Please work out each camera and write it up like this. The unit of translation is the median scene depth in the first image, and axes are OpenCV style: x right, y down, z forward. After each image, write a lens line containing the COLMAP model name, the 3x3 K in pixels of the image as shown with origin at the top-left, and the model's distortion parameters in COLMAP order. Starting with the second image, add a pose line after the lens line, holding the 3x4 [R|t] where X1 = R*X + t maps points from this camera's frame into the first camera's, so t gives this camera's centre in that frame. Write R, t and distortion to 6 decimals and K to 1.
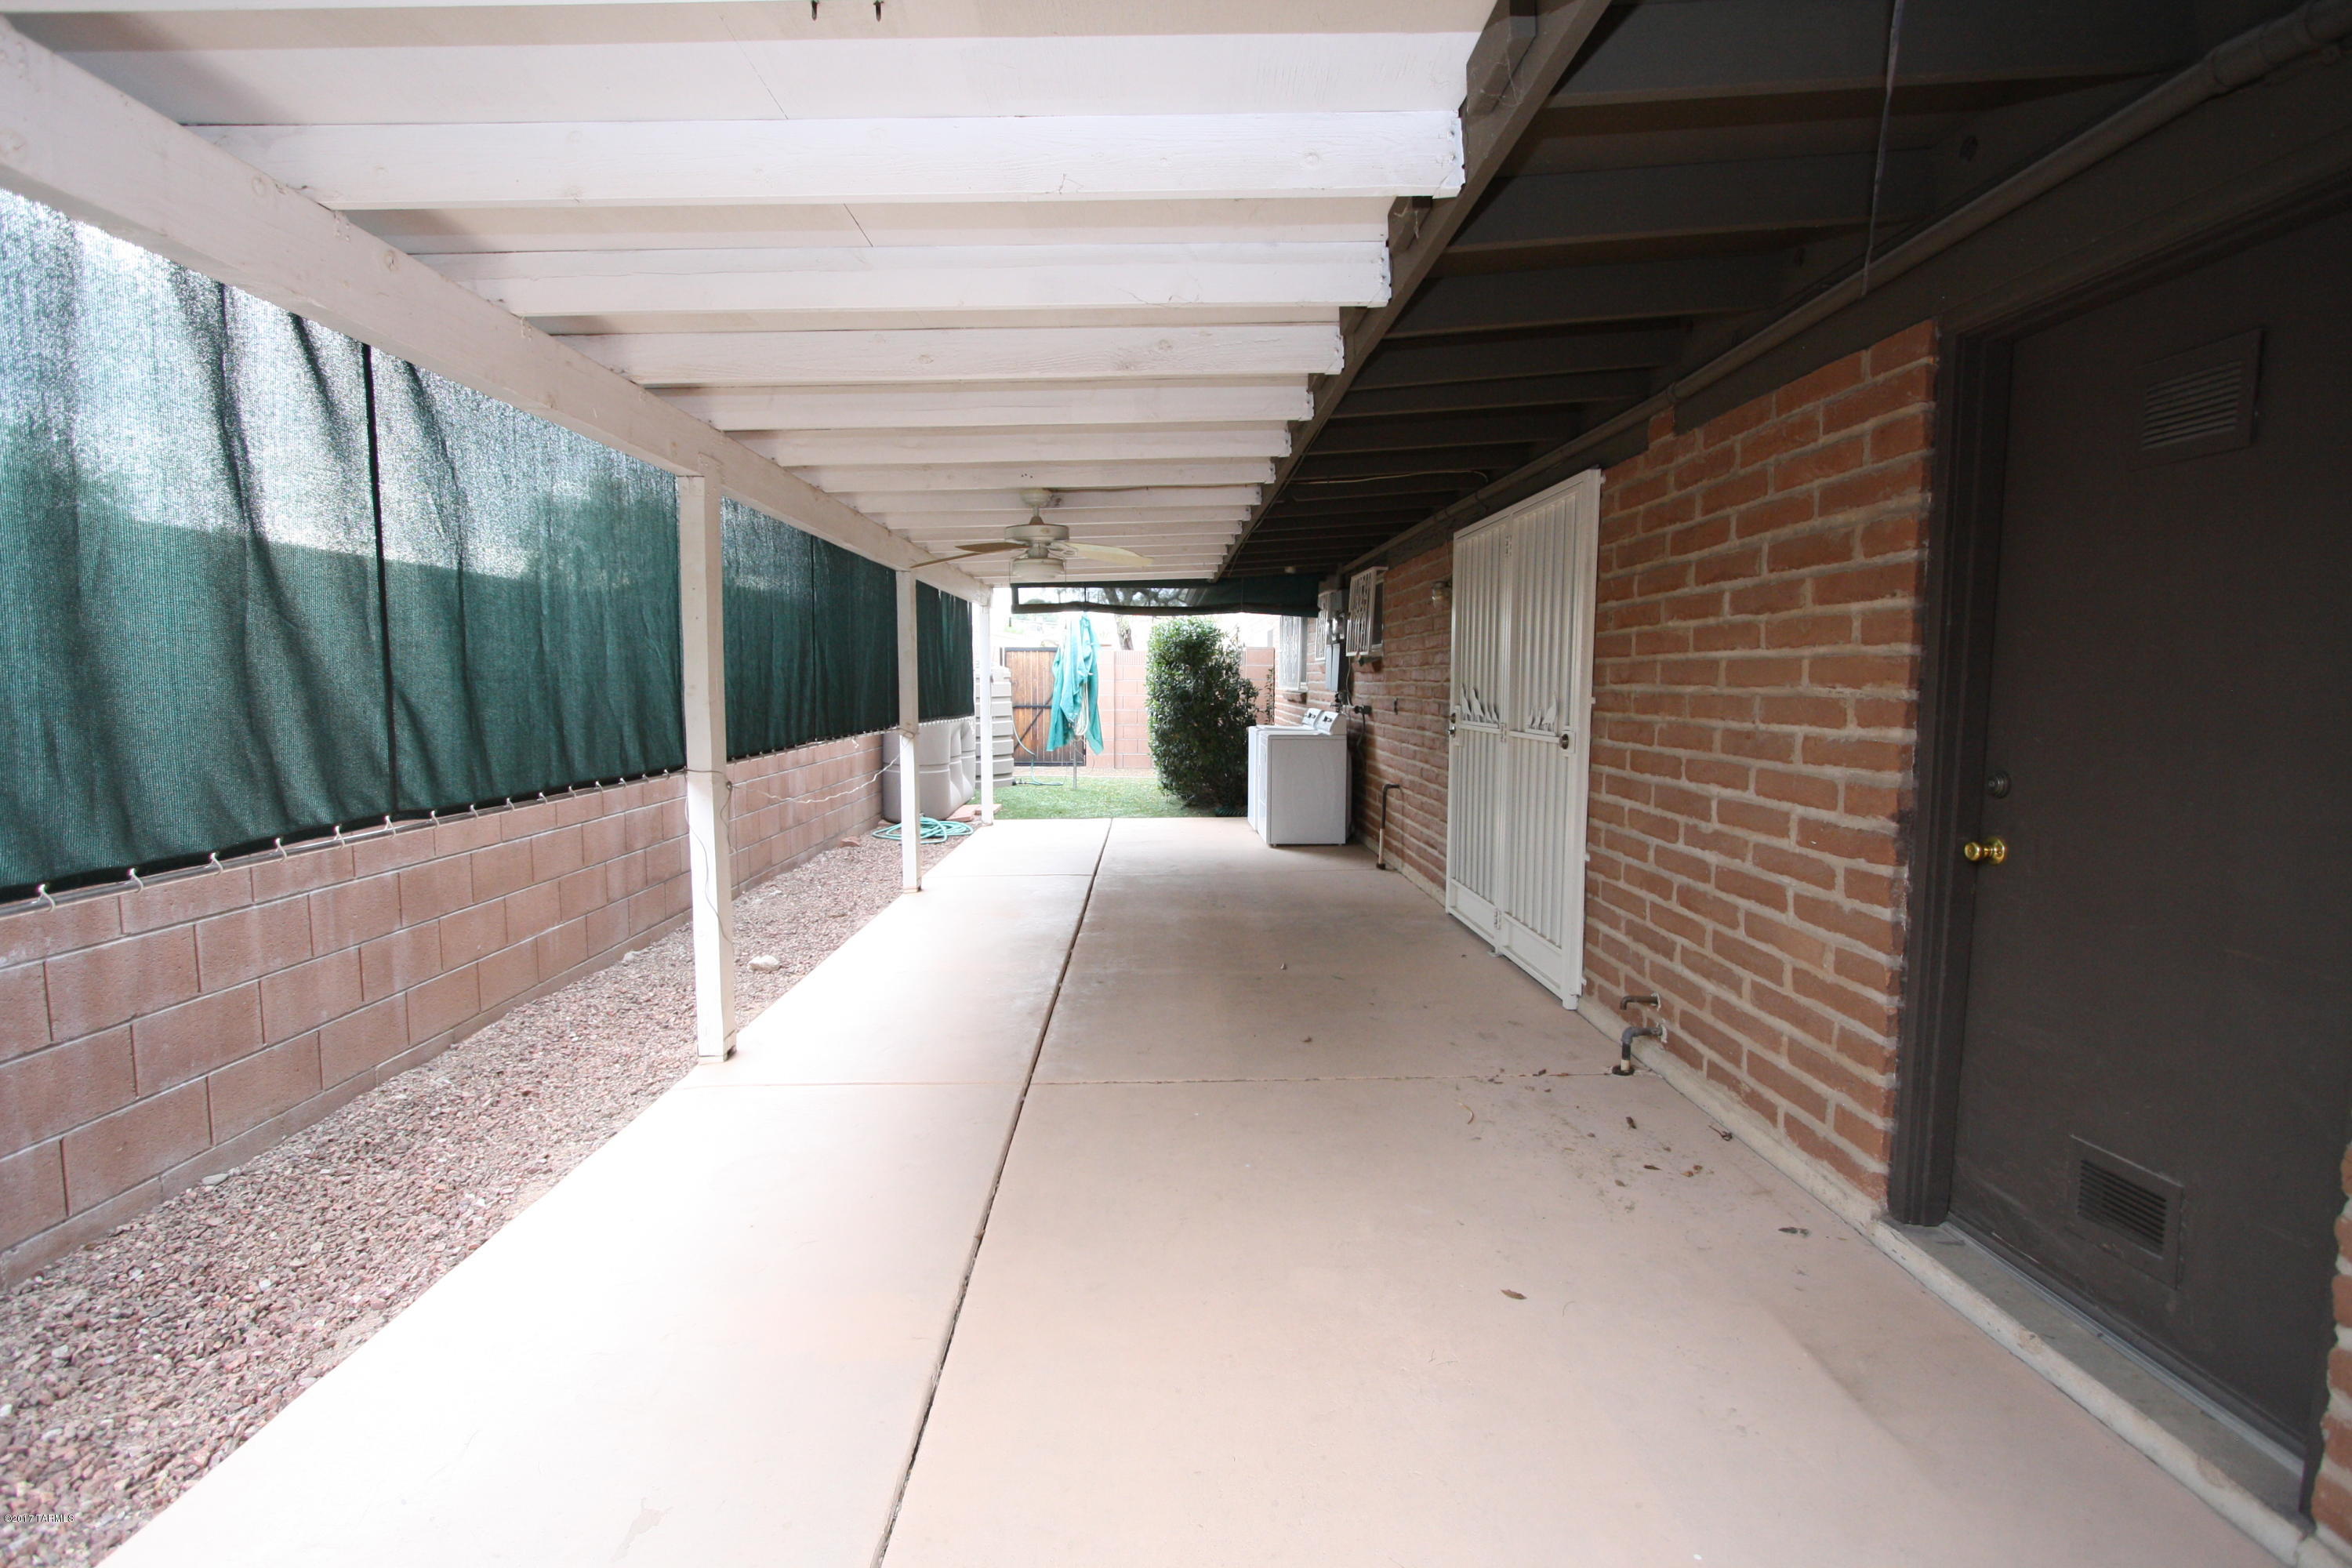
lens RADIAL K [[1096.2, 0, 1178.1], [0, 1096.2, 788.8], [0, 0, 1]] dist [-0.017605, 0.002468]
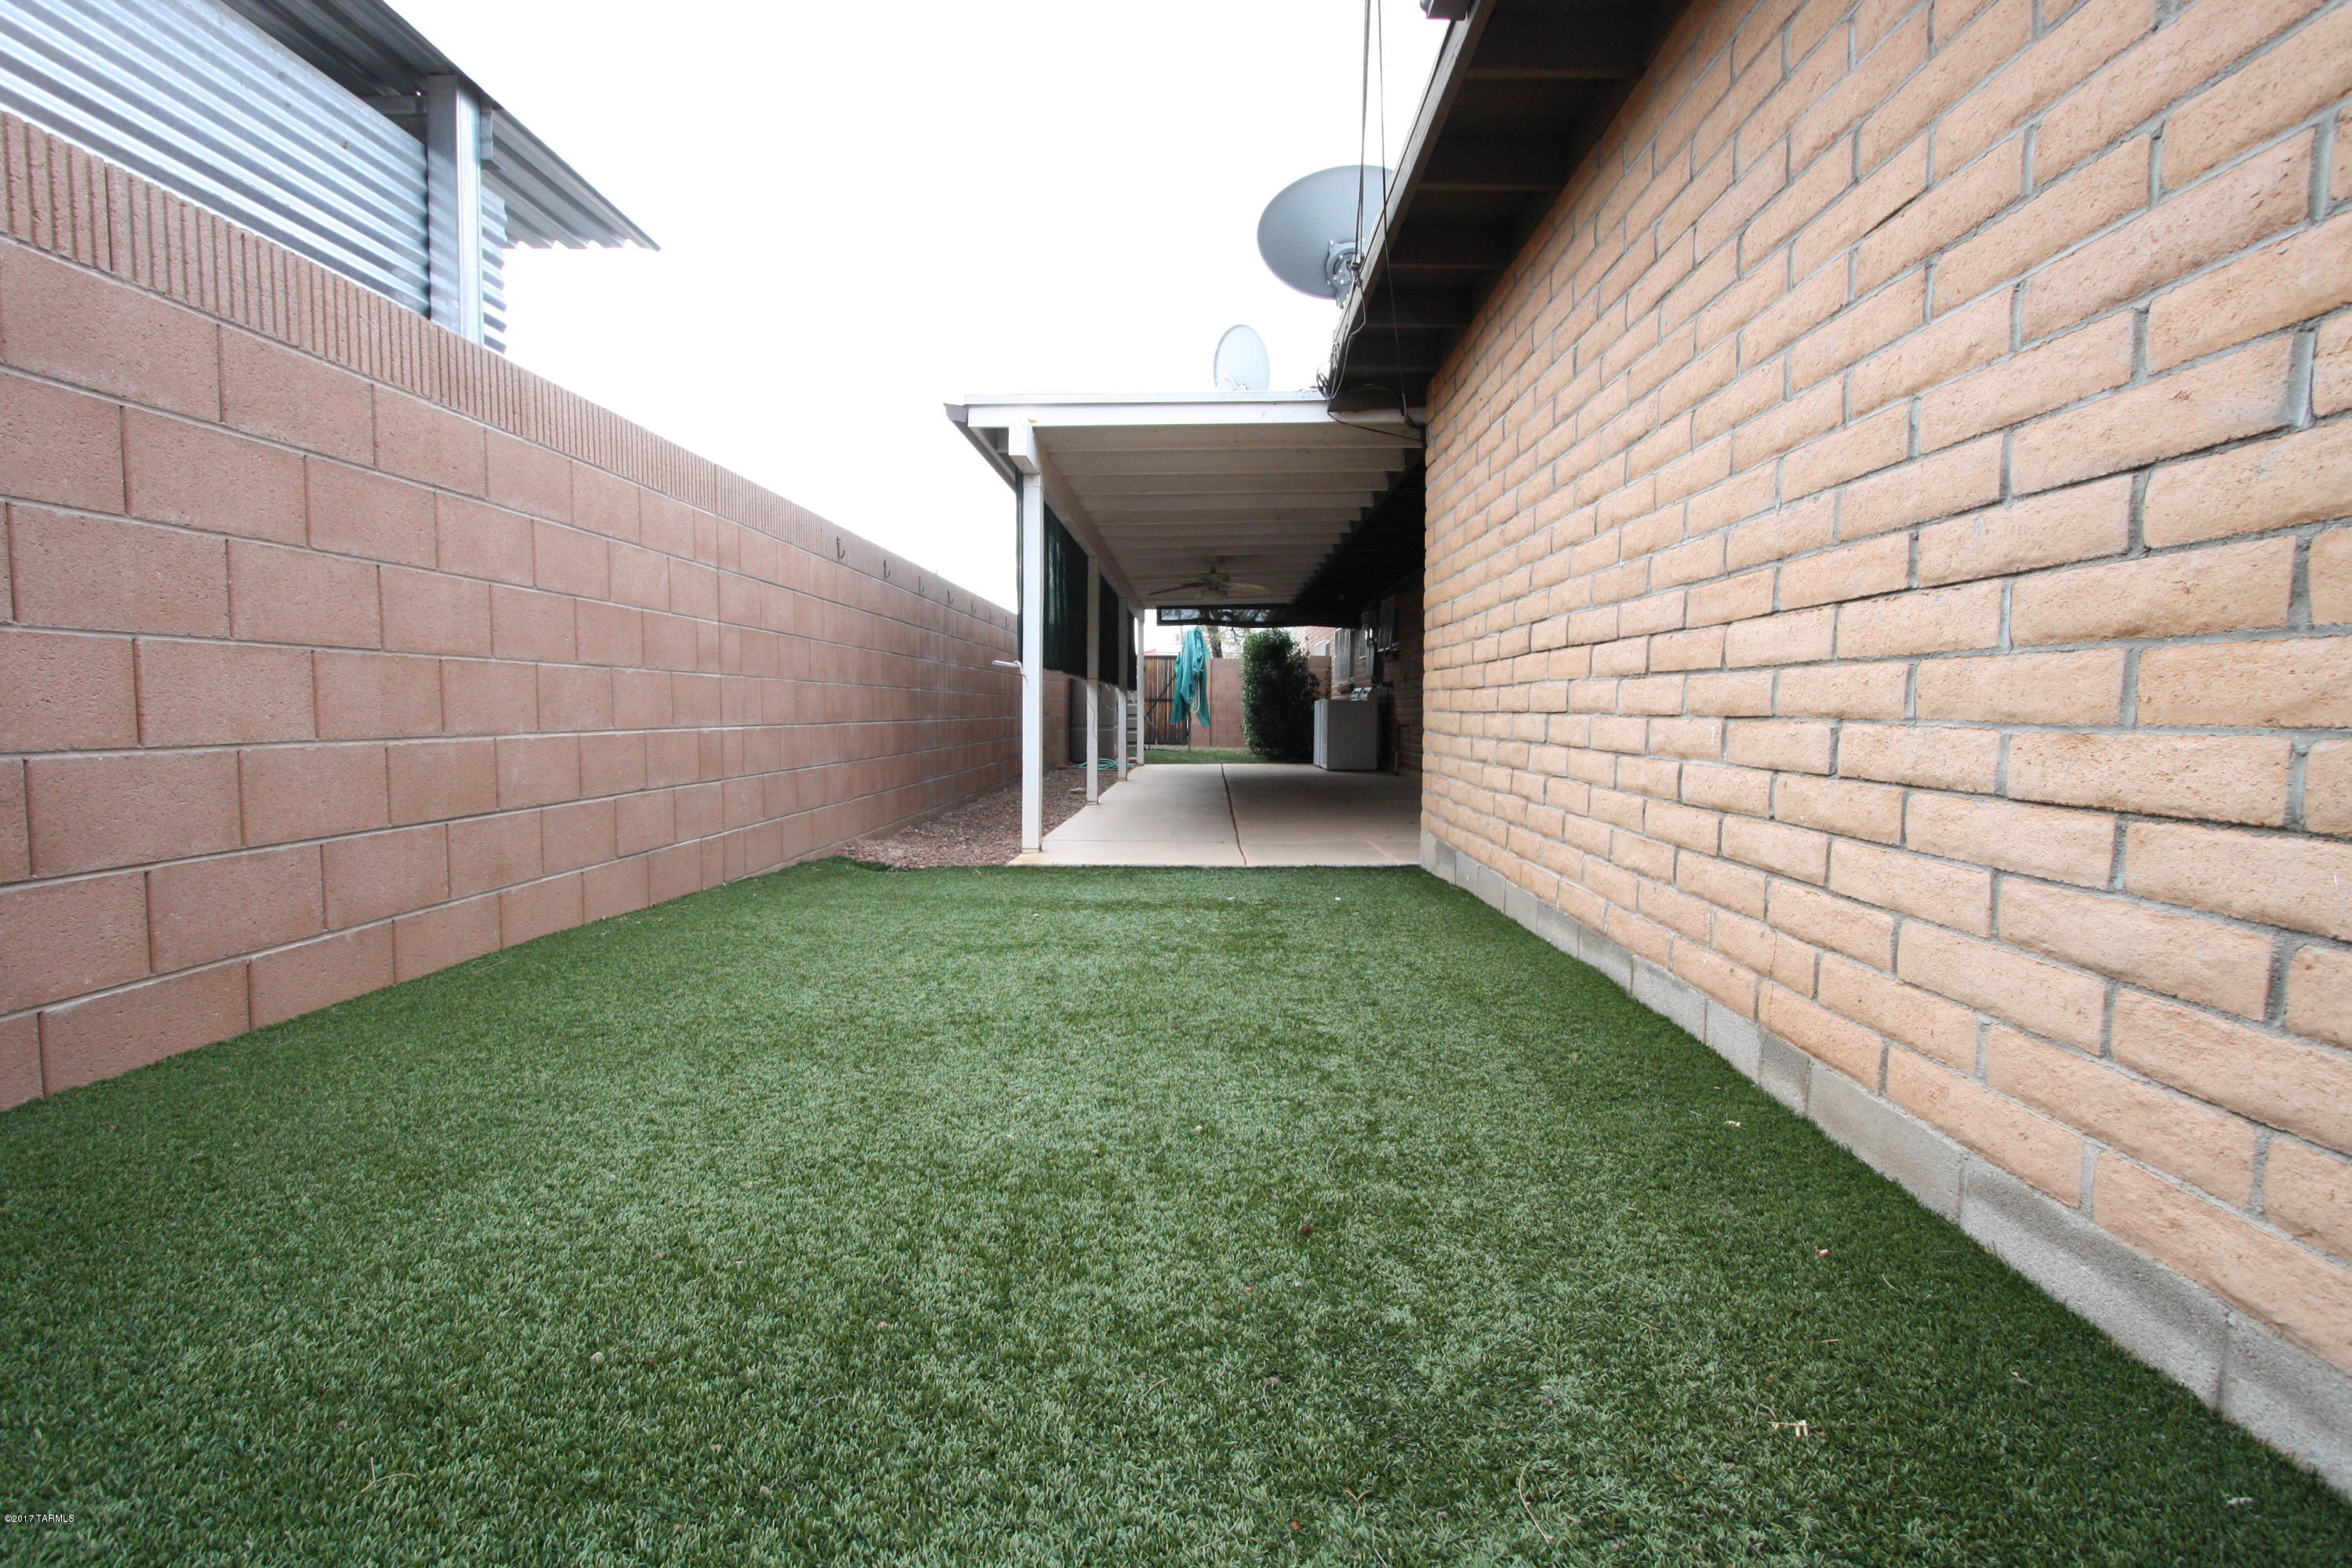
lens RADIAL K [[1096.2, 0, 1167.2], [0, 1096.2, 782.9], [0, 0, 1]] dist [-0.017605, 0.002468]
pose [[0.998276, 0.008465, -0.058076, -0.048676], [-0.010253, 0.999481, -0.030548, 0.105205], [0.057787, 0.031090, 0.997845, -0.513785]]
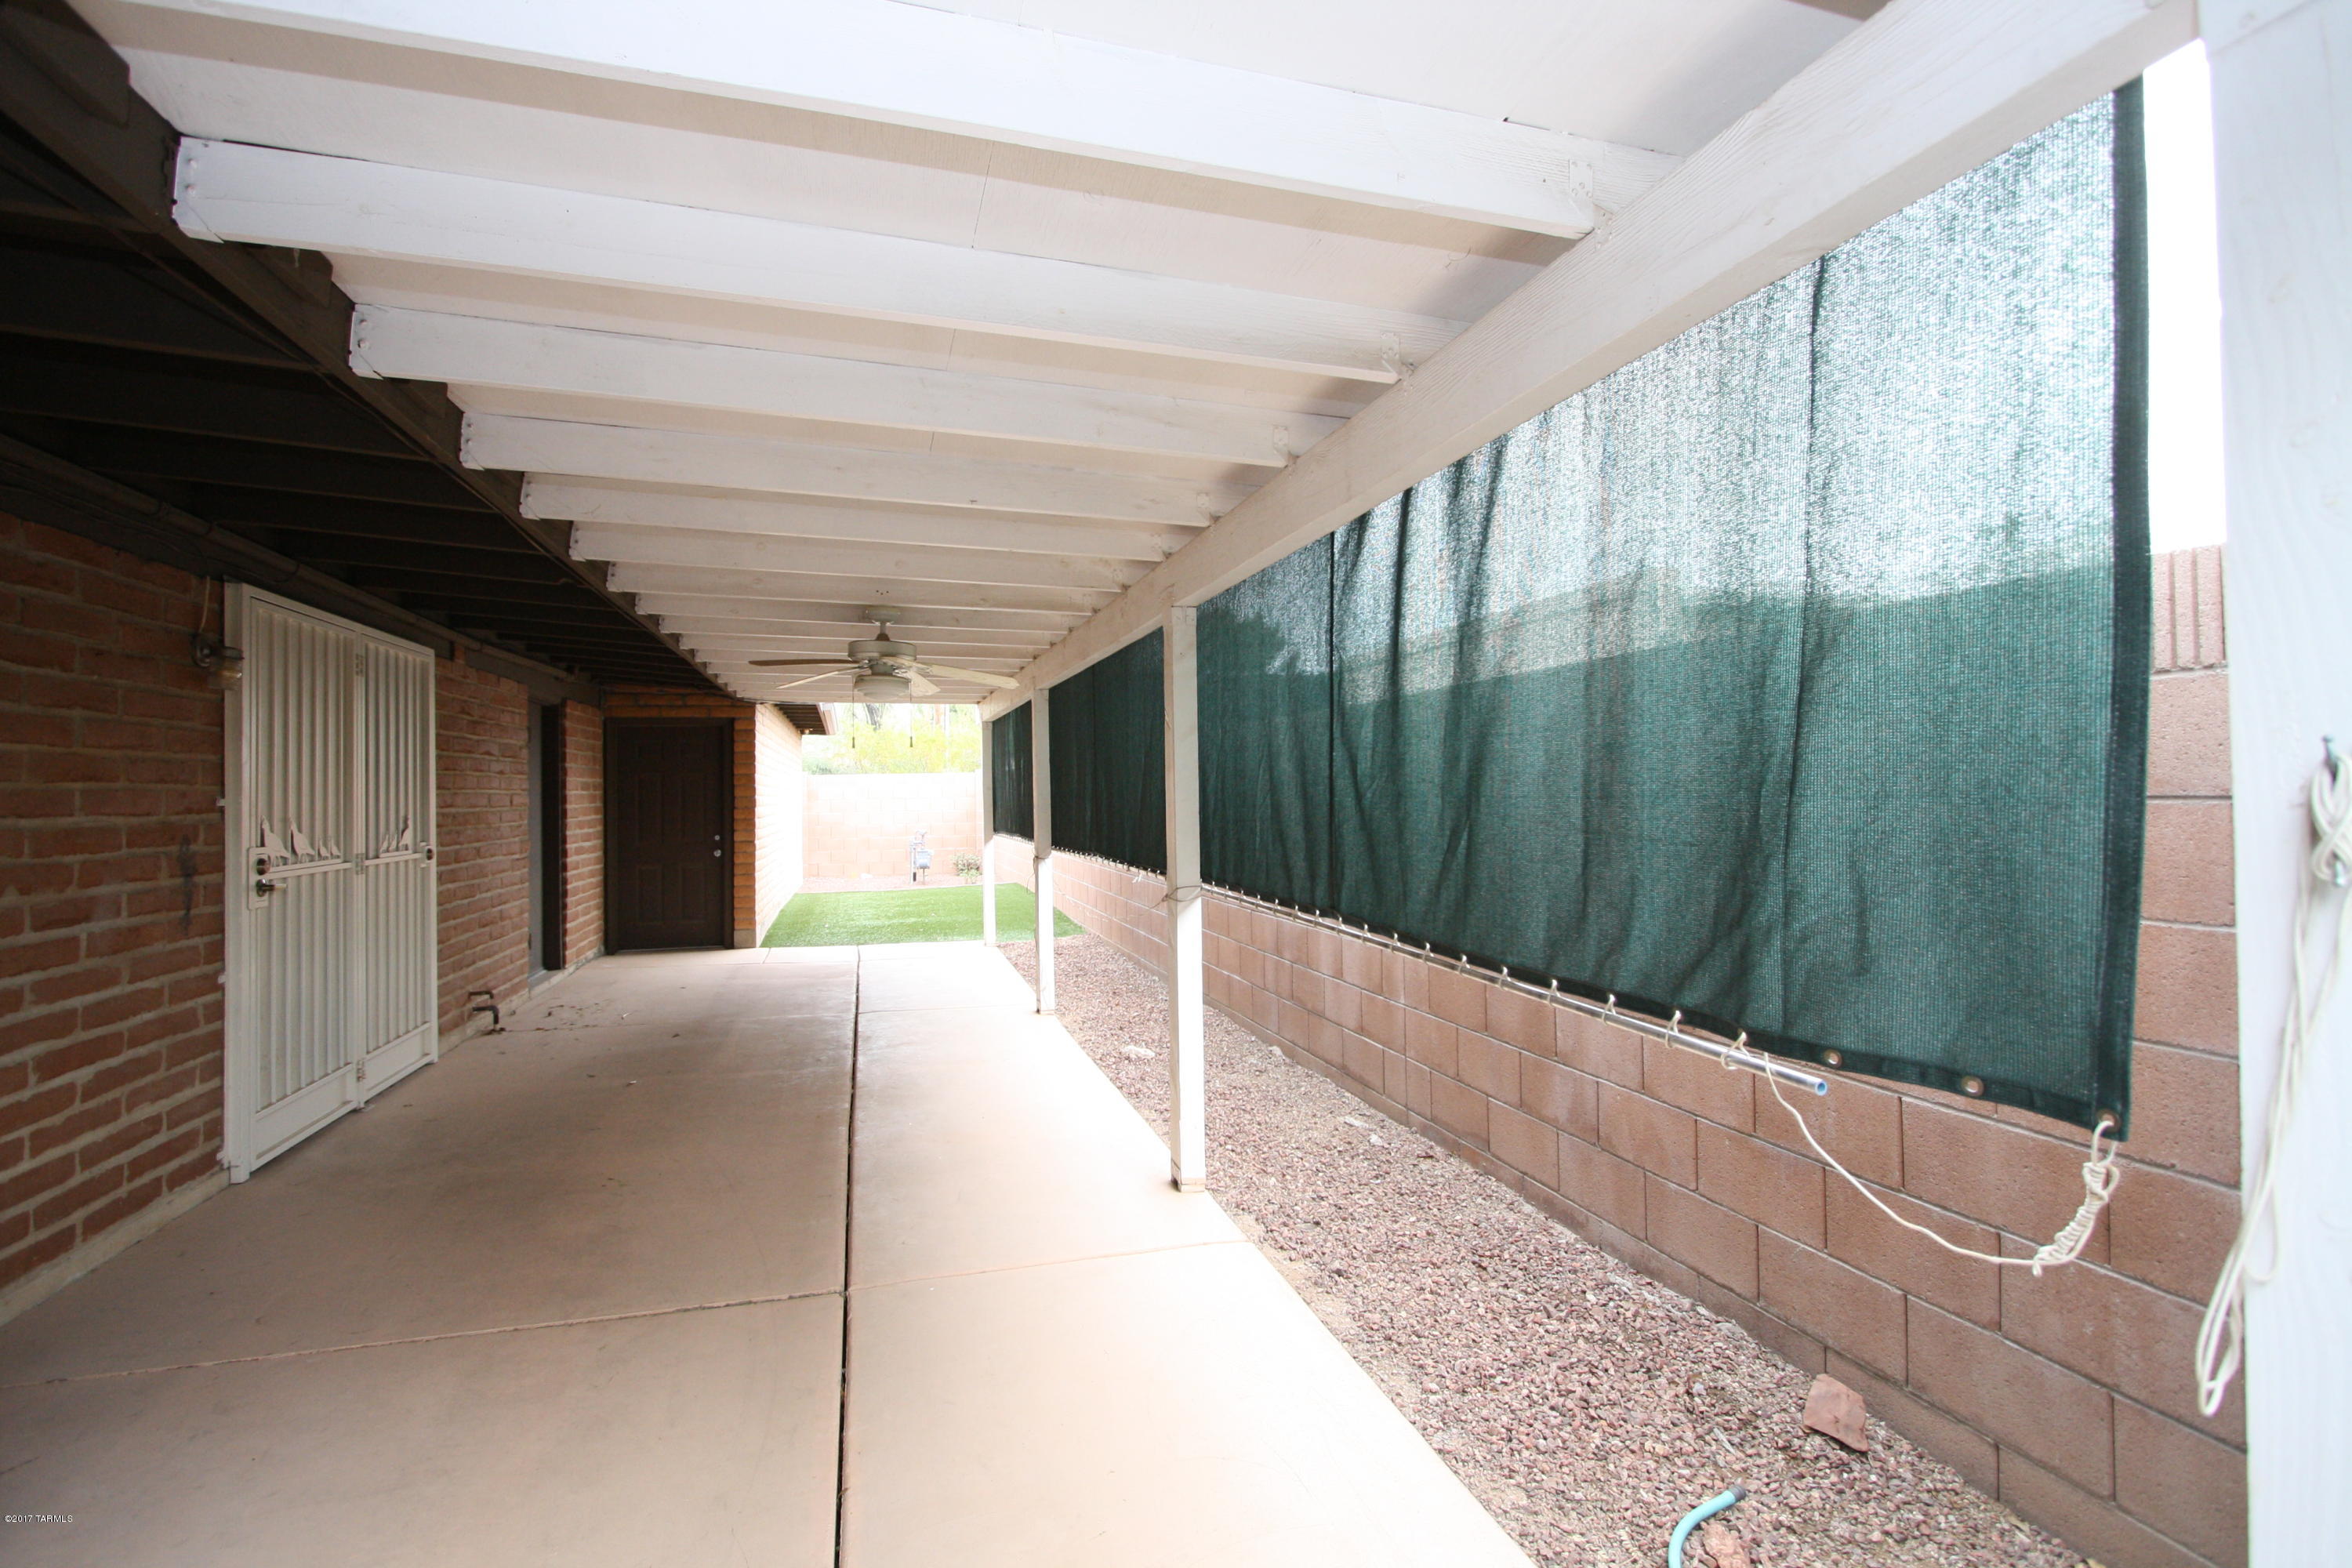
lens RADIAL K [[1096.2, 0, 1182.5], [0, 1096.2, 786.3], [0, 0, 1]] dist [-0.017605, 0.002468]
pose [[-0.965363, 0.005098, -0.260860, -0.106059], [-0.018676, 0.995894, 0.088577, -0.166434], [0.260241, 0.090381, -0.961304, 1.626844]]
